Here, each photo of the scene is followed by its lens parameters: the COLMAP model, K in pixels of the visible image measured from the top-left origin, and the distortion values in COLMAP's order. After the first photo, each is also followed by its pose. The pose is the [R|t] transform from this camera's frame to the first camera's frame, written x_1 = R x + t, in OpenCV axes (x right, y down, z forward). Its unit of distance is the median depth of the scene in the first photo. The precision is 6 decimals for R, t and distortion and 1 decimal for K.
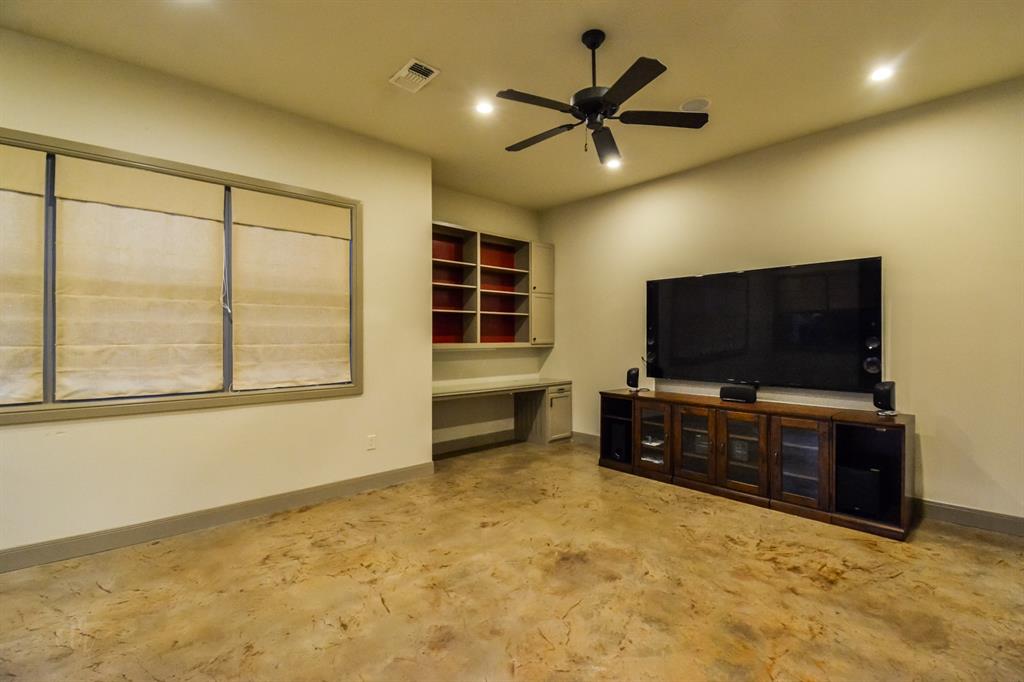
lens RADIAL K [[447.3, 0, 517.9], [0, 447.3, 335.5], [0, 0, 1]] dist [0.016724, -0.001735]
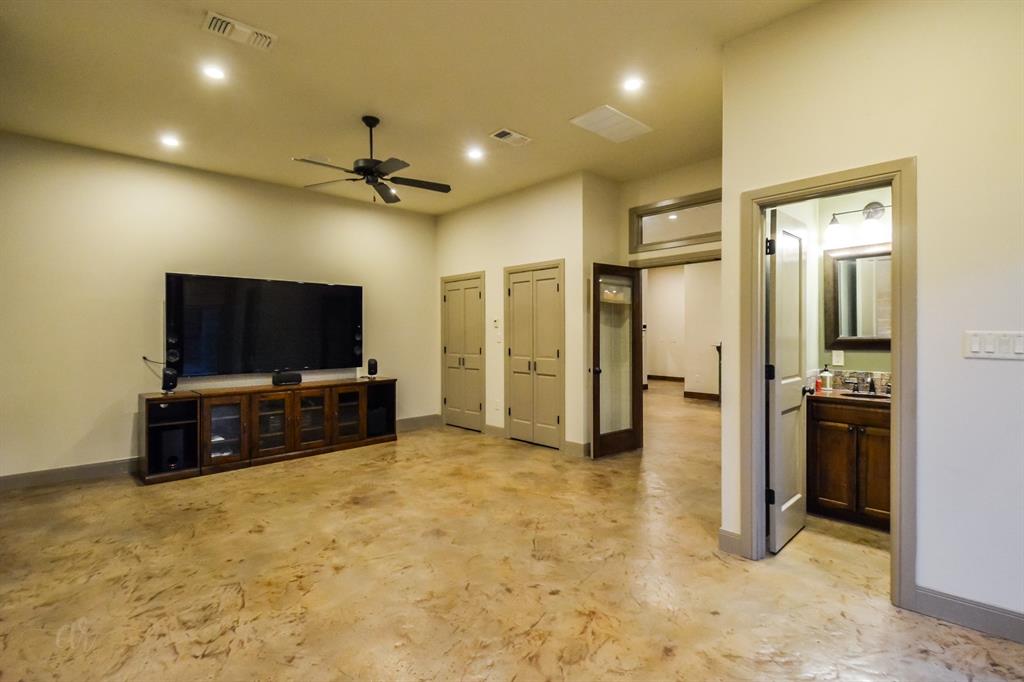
lens RADIAL K [[447.3, 0, 518.4], [0, 447.3, 338.3], [0, 0, 1]] dist [0.016724, -0.001735]
pose [[0.030740, -0.006916, 0.999503, -1.013062], [0.002552, 0.999973, 0.006841, 0.013496], [-0.999524, 0.002341, 0.030757, 0.425083]]
